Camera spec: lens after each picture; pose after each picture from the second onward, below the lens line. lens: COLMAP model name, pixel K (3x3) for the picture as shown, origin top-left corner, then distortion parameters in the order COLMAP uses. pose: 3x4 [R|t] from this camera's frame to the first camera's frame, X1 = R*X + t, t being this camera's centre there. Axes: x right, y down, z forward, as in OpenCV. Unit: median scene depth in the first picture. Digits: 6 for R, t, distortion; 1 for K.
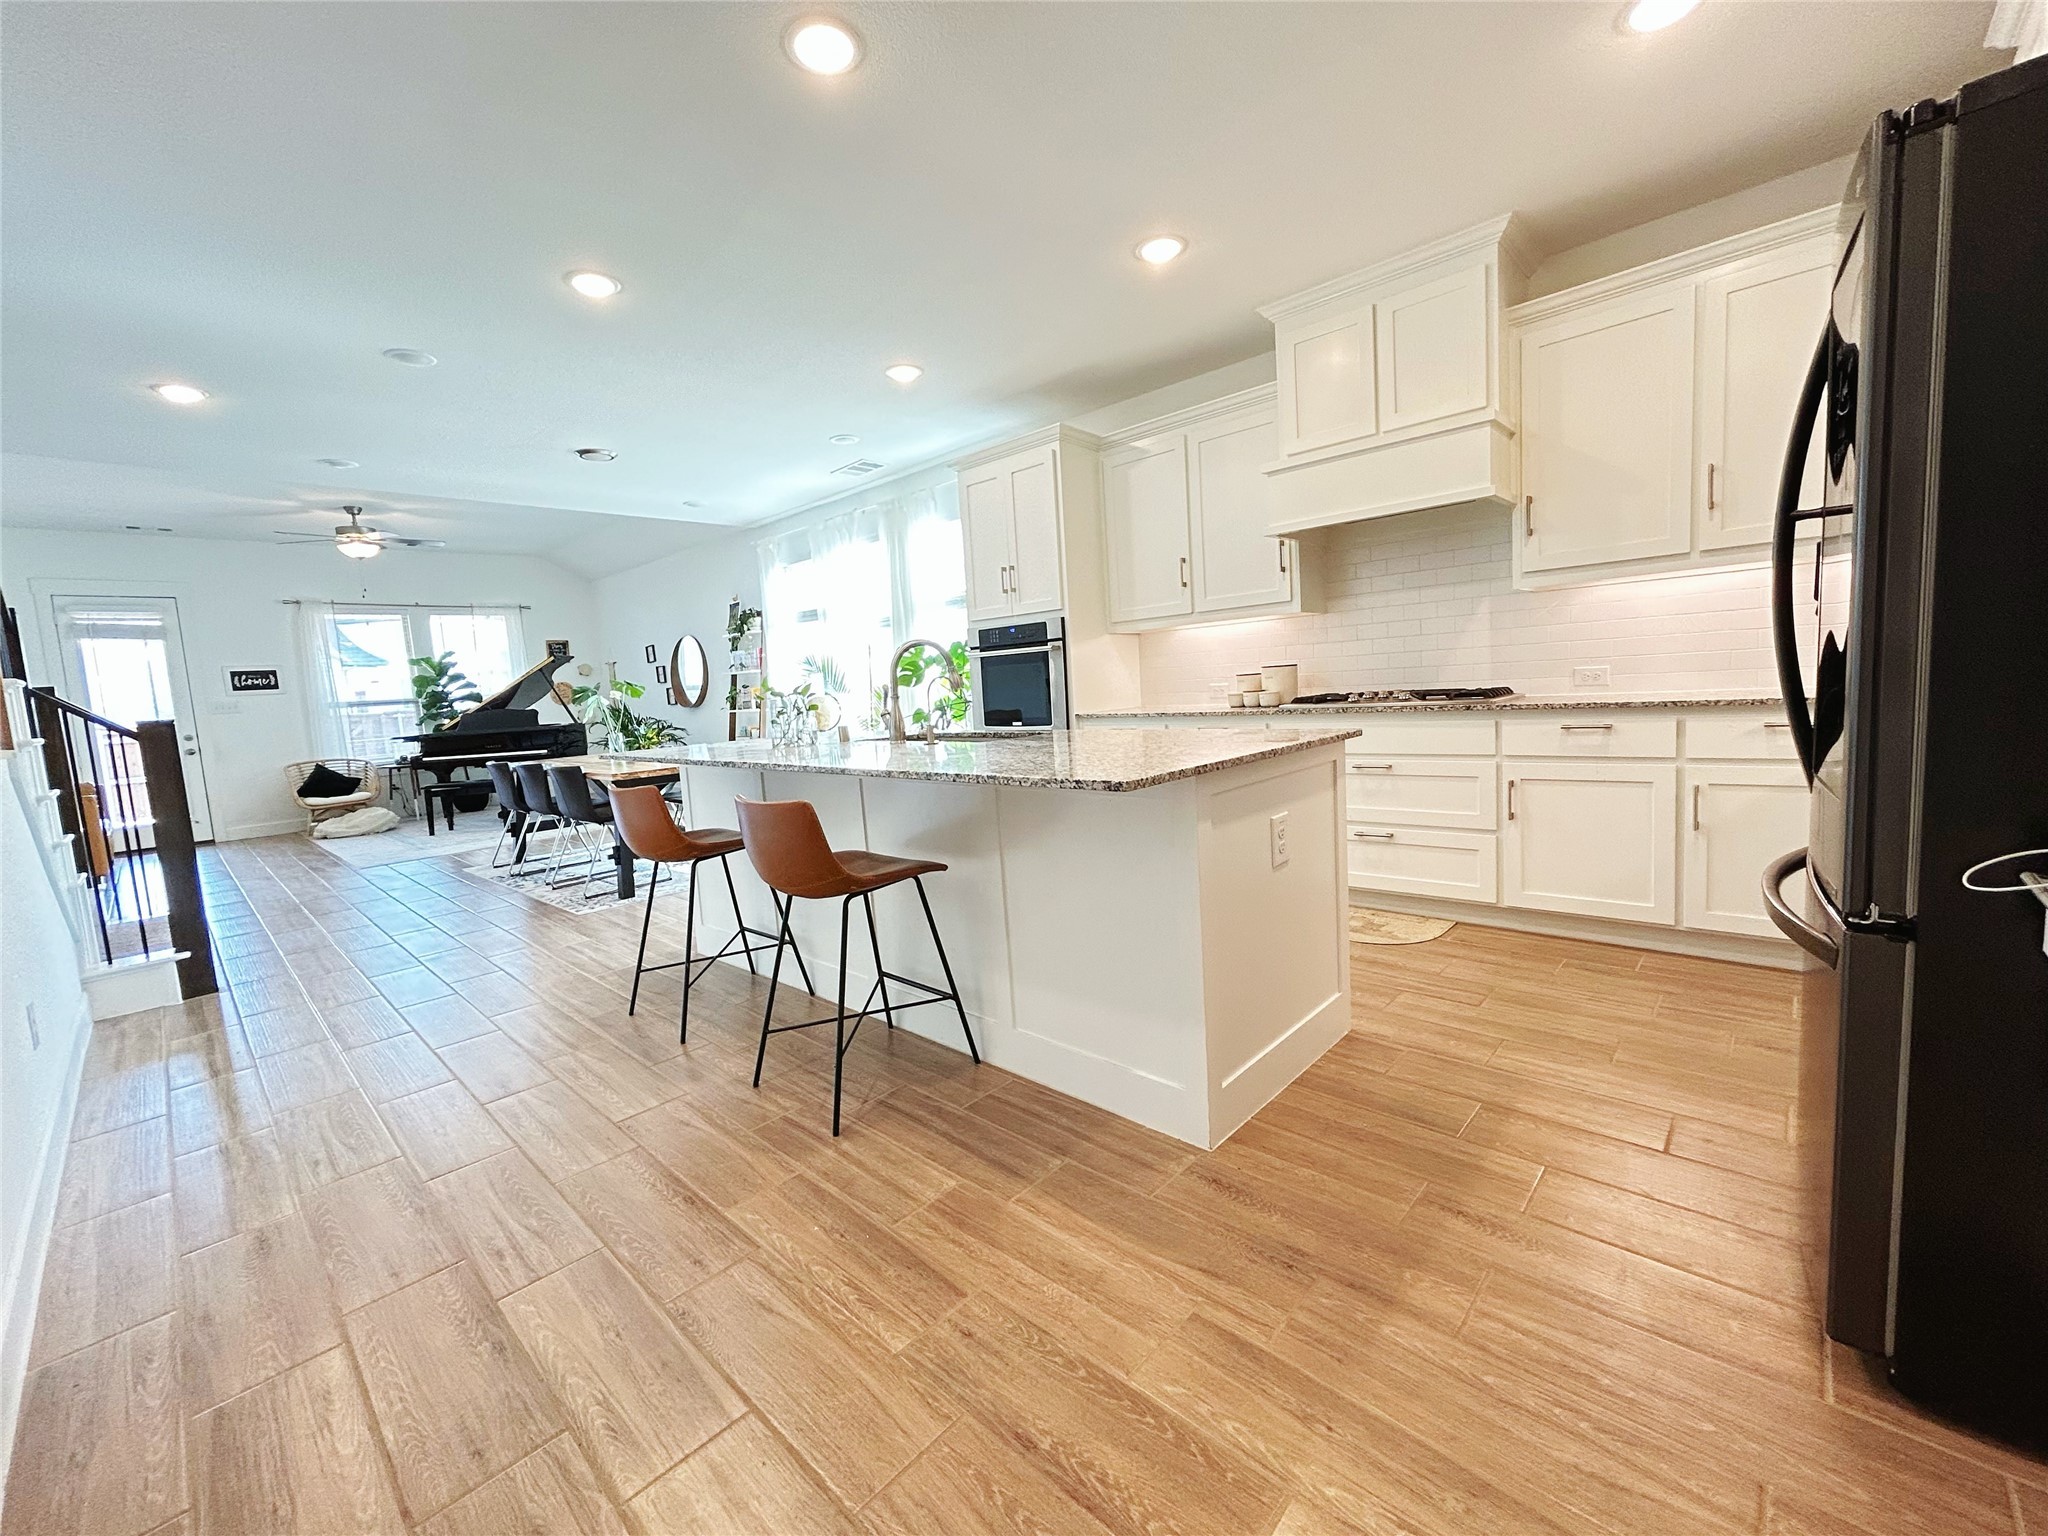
lens RADIAL K [[825.3, 0, 1017.2], [0, 825.3, 763.6], [0, 0, 1]] dist [0.000376, 0.000233]
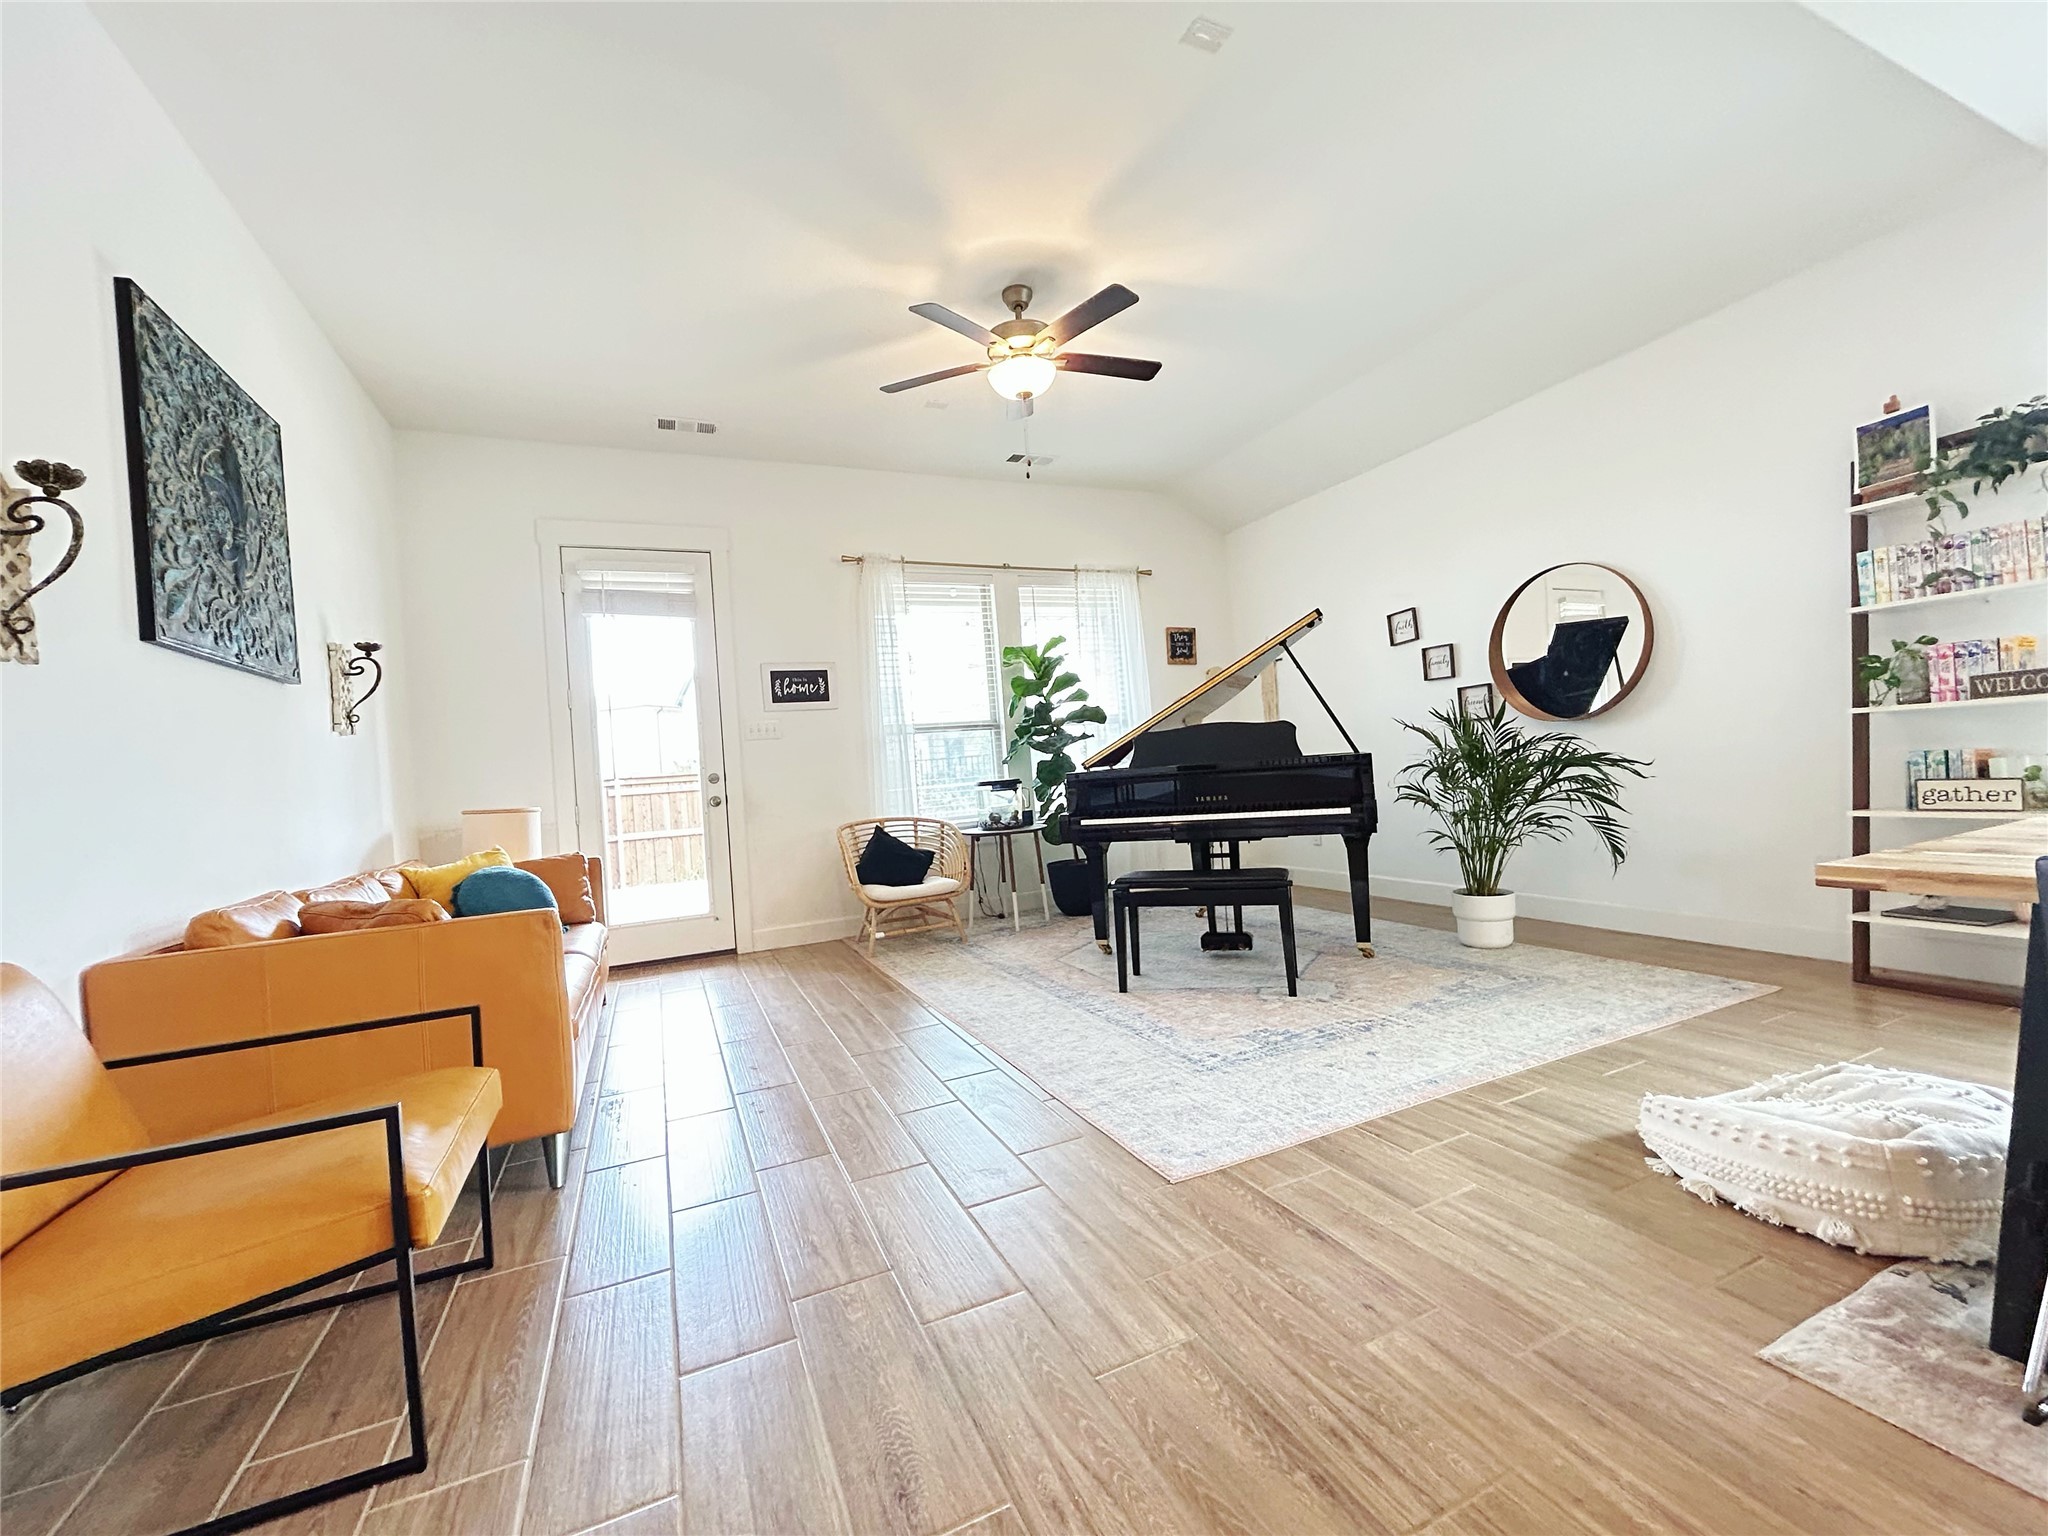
lens RADIAL K [[825.3, 0, 1017.2], [0, 825.3, 763.6], [0, 0, 1]] dist [0.000376, 0.000233]
pose [[0.916675, -0.006199, -0.399585, -0.525082], [-0.025409, 0.996952, -0.073758, -0.003092], [0.398825, 0.077766, 0.913724, 0.503566]]
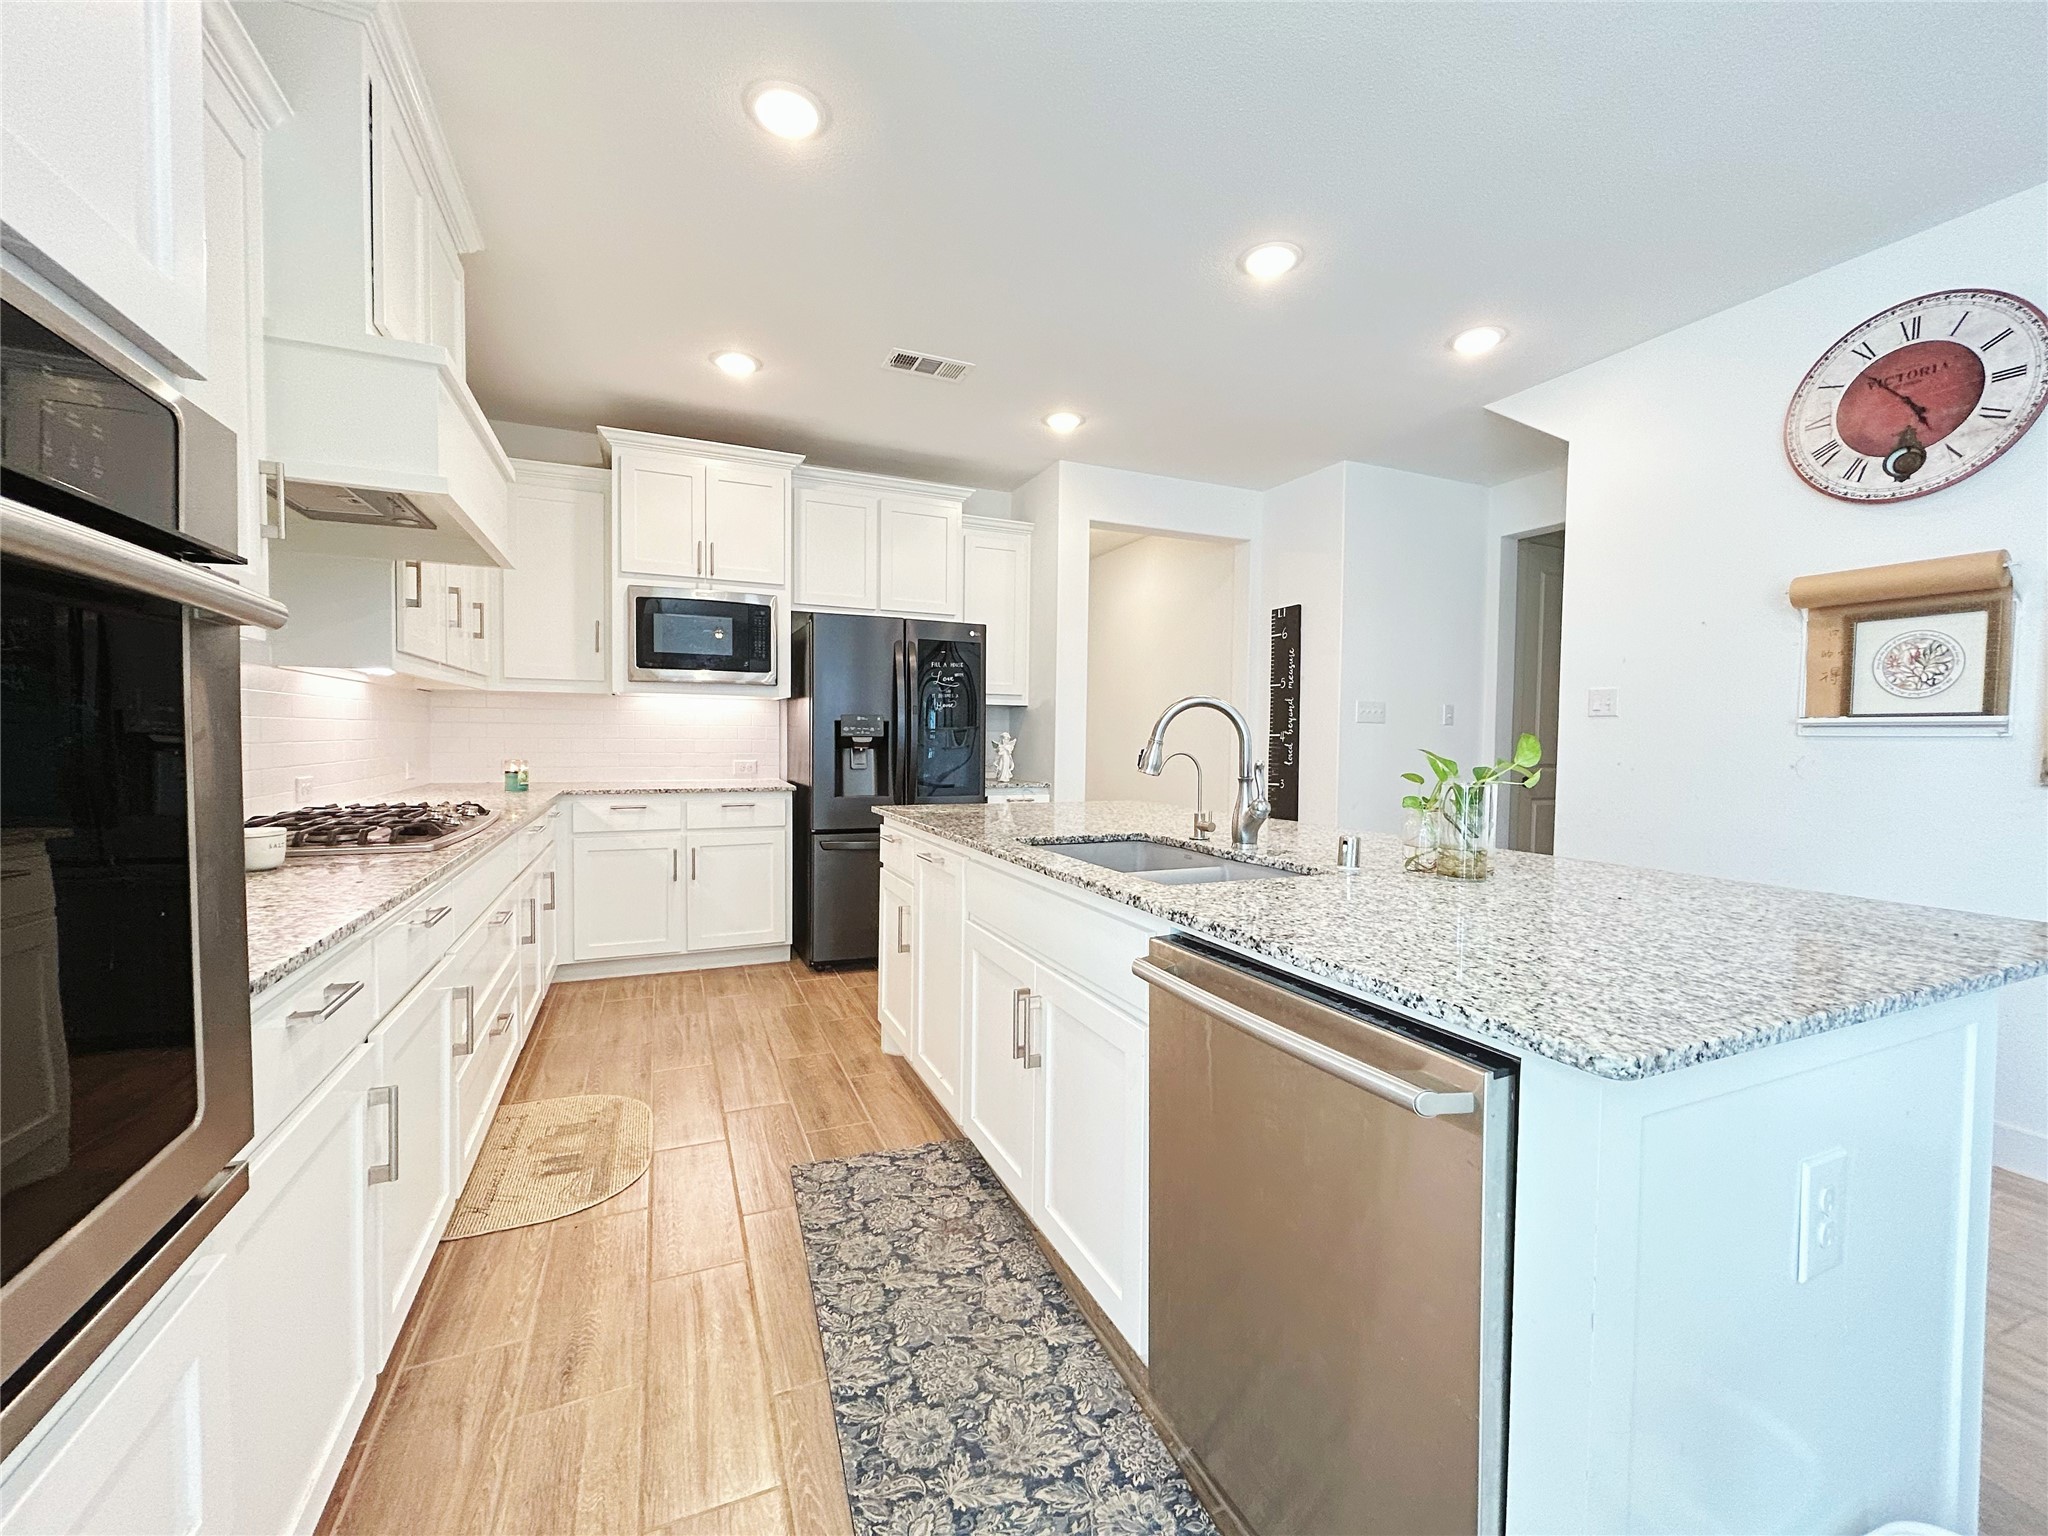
lens RADIAL K [[825.3, 0, 1017.2], [0, 825.3, 763.6], [0, 0, 1]] dist [0.000376, 0.000233]
pose [[-0.914998, 0.035265, 0.401915, -0.080342], [0.081491, 0.991795, 0.098500, -0.059109], [-0.395144, 0.122879, -0.910364, 0.607625]]
